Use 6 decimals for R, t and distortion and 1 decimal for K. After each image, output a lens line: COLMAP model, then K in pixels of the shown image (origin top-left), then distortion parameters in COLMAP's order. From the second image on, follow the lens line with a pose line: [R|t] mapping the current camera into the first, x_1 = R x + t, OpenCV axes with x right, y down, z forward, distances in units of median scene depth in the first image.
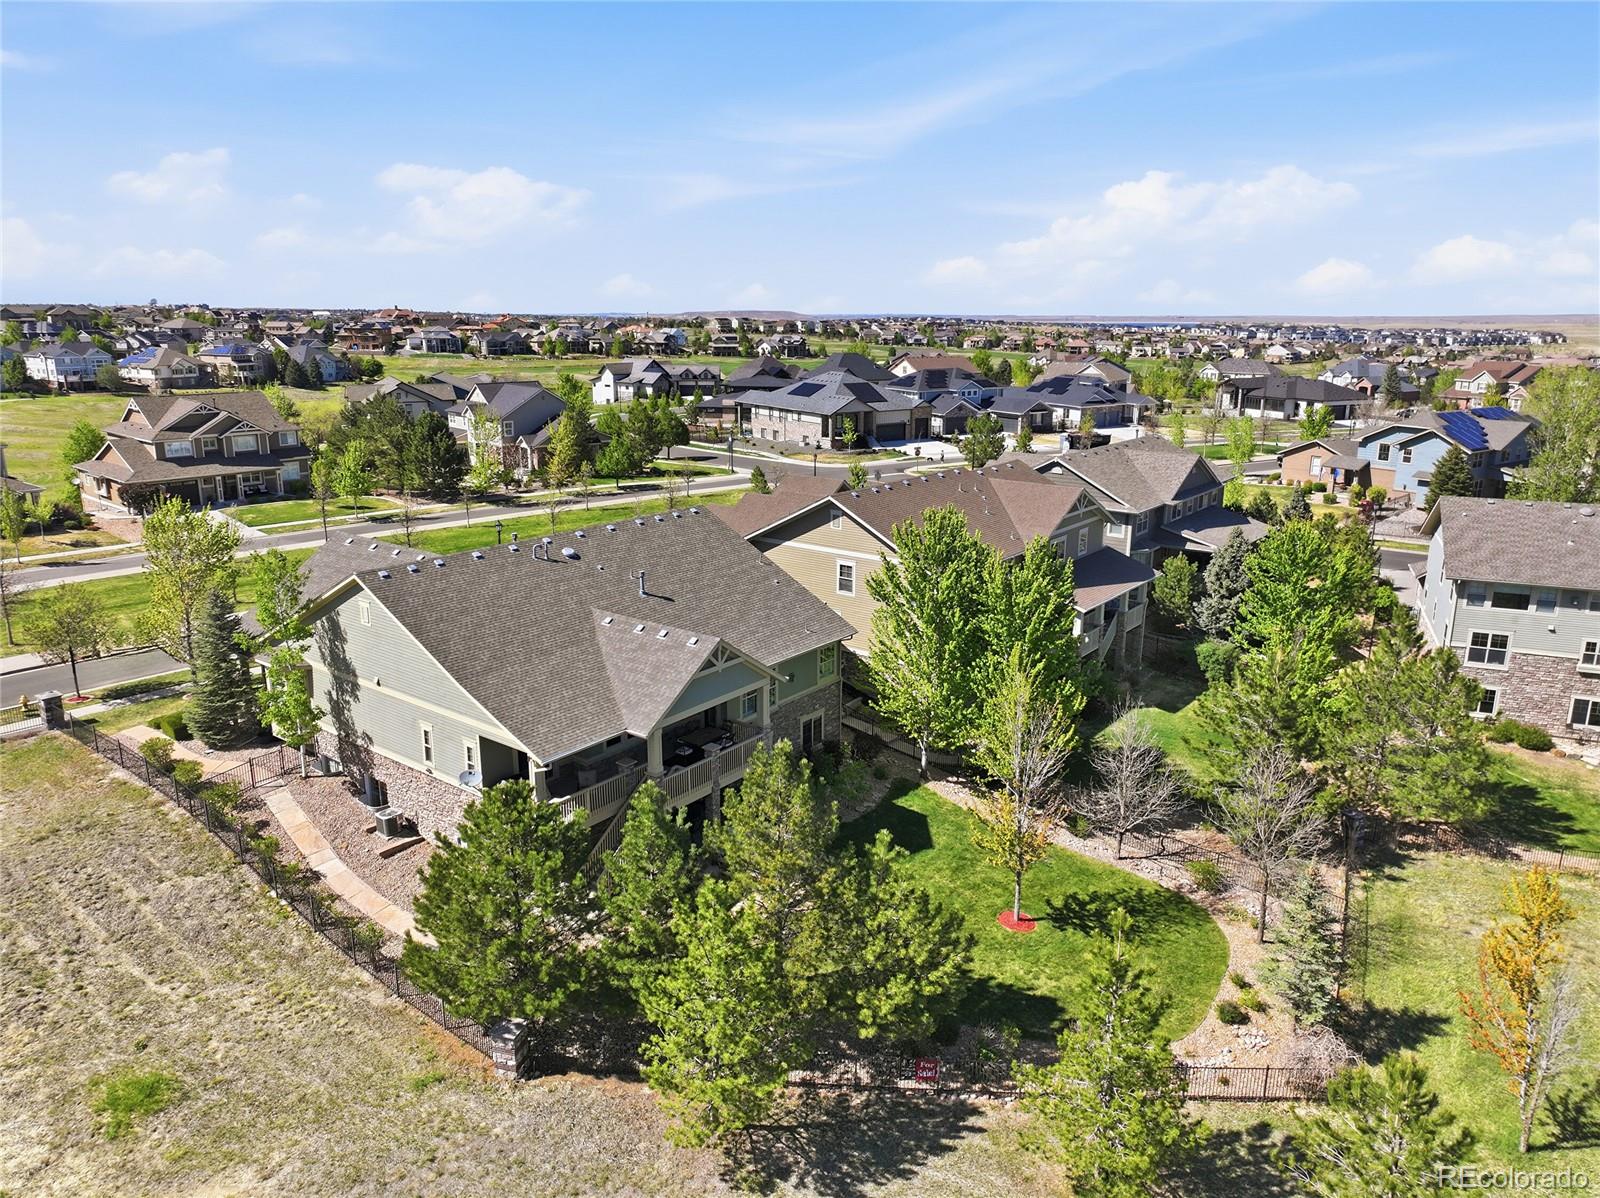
lens RADIAL K [[1116.2, 0, 806.6], [0, 1116.2, 603.2], [0, 0, 1]] dist [-0.001009, 0.014021]
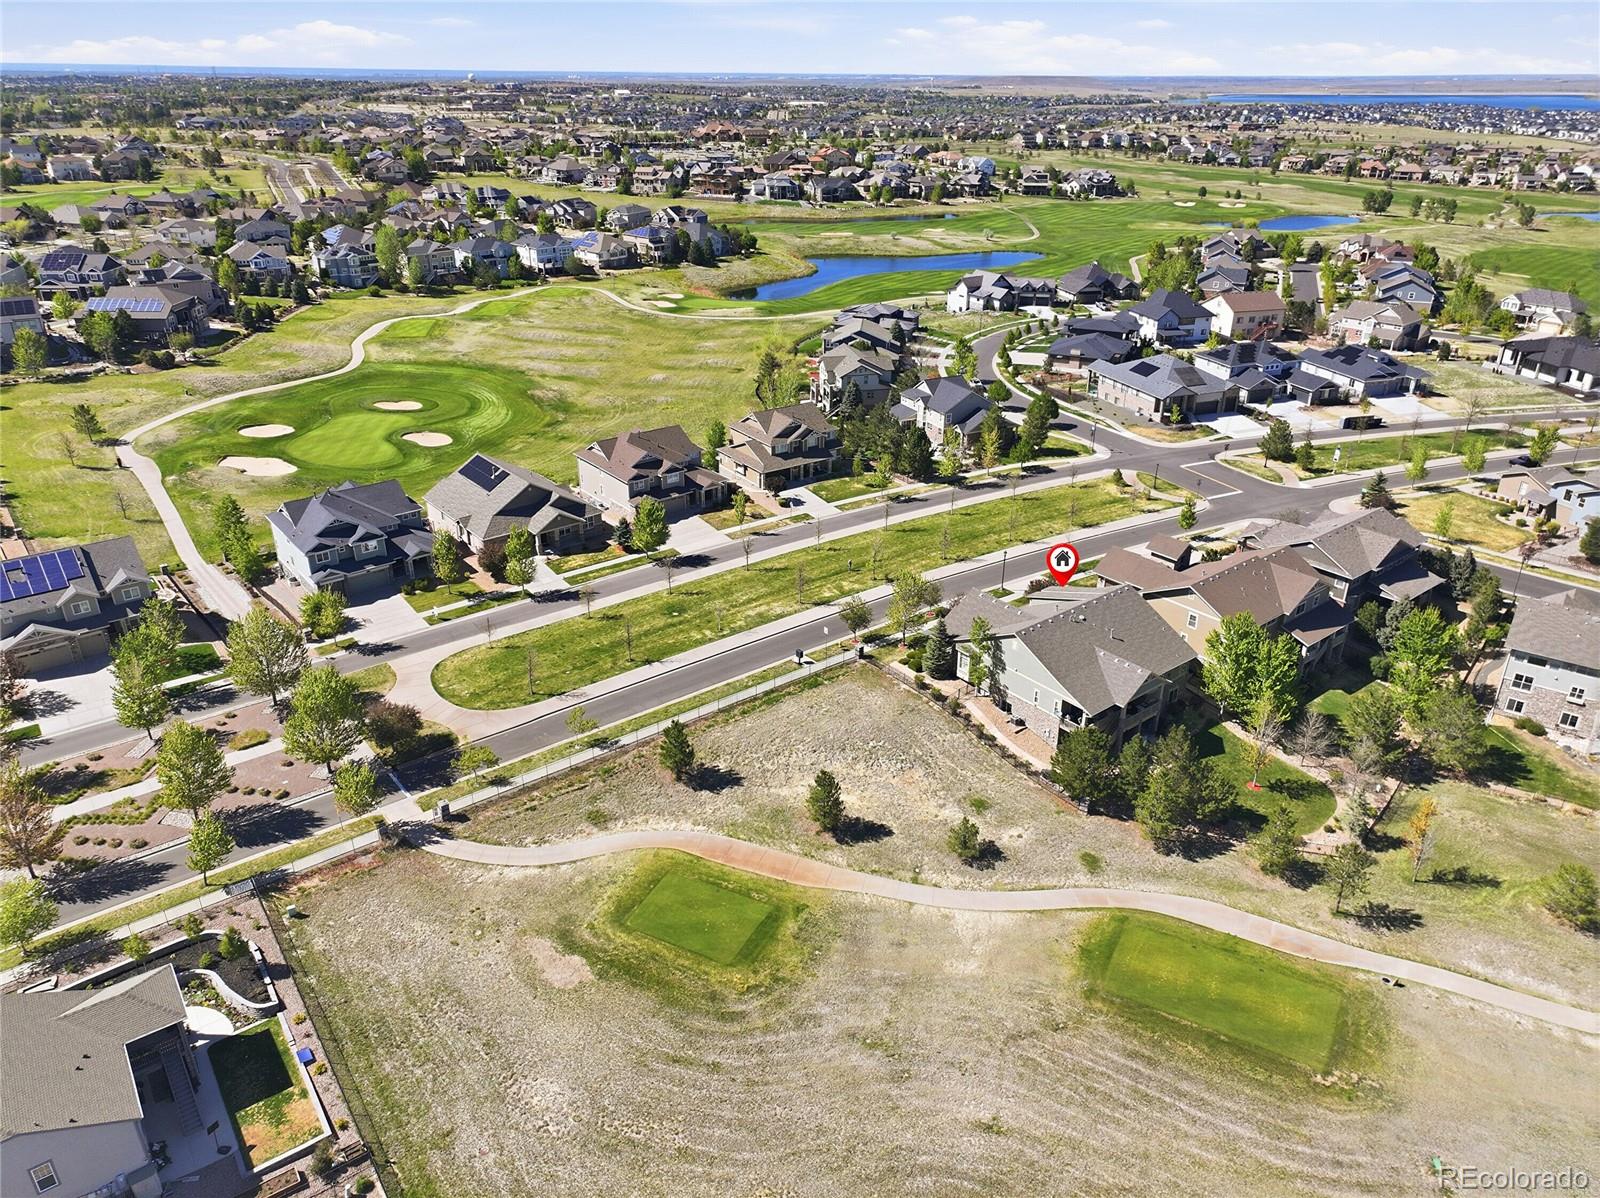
lens RADIAL K [[1122.8, 0, 805.1], [0, 1122.8, 576.7], [0, 0, 1]] dist [0.009814, 0.010320]
pose [[0.972105, 0.094217, -0.214791, -0.134137], [-0.056889, 0.983140, 0.173779, -0.252551], [0.227543, -0.156712, 0.961075, -0.720390]]
